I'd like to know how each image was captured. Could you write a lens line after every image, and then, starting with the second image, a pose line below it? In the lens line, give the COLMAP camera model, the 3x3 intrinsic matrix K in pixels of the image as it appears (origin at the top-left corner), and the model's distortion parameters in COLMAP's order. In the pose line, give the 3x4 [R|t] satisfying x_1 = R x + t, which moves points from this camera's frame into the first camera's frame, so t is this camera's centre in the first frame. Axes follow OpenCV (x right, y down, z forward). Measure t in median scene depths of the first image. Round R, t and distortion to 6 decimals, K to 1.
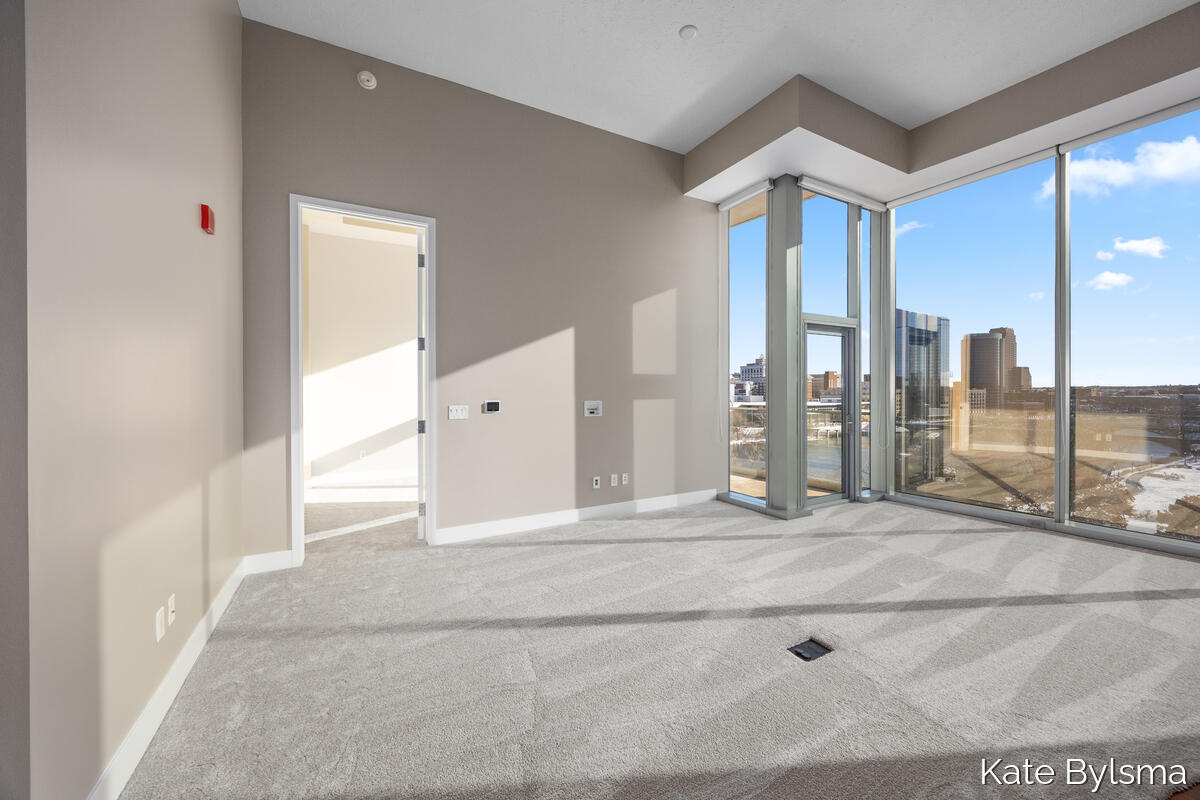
lens RADIAL K [[455.2, 0, 599.9], [0, 455.2, 392.7], [0, 0, 1]] dist [0.001514, 0.000053]
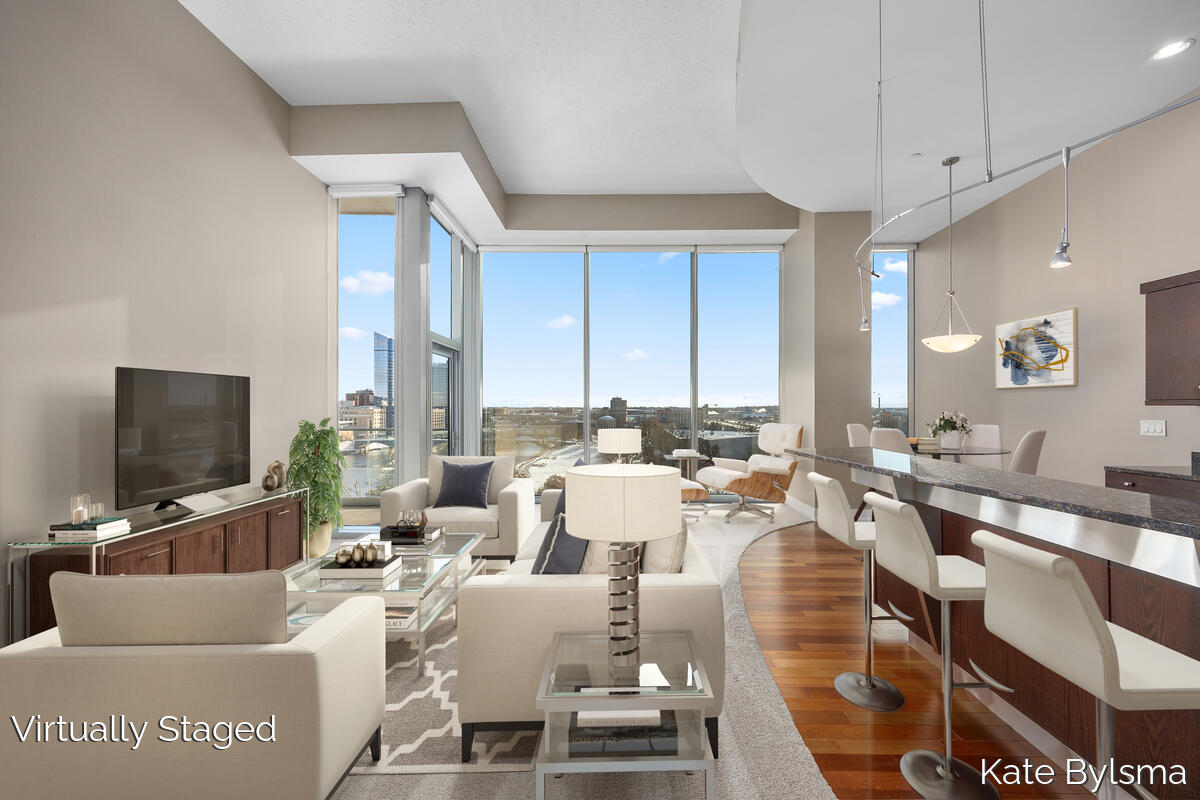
lens RADIAL K [[463.4, 0, 592.9], [0, 463.4, 407.5], [0, 0, 1]] dist [0.001166, 0.000040]
pose [[0.524409, 0.007344, 0.851435, -0.227212], [0.000291, 0.999961, -0.008804, -0.004333], [-0.851467, 0.004865, 0.524386, 0.170440]]
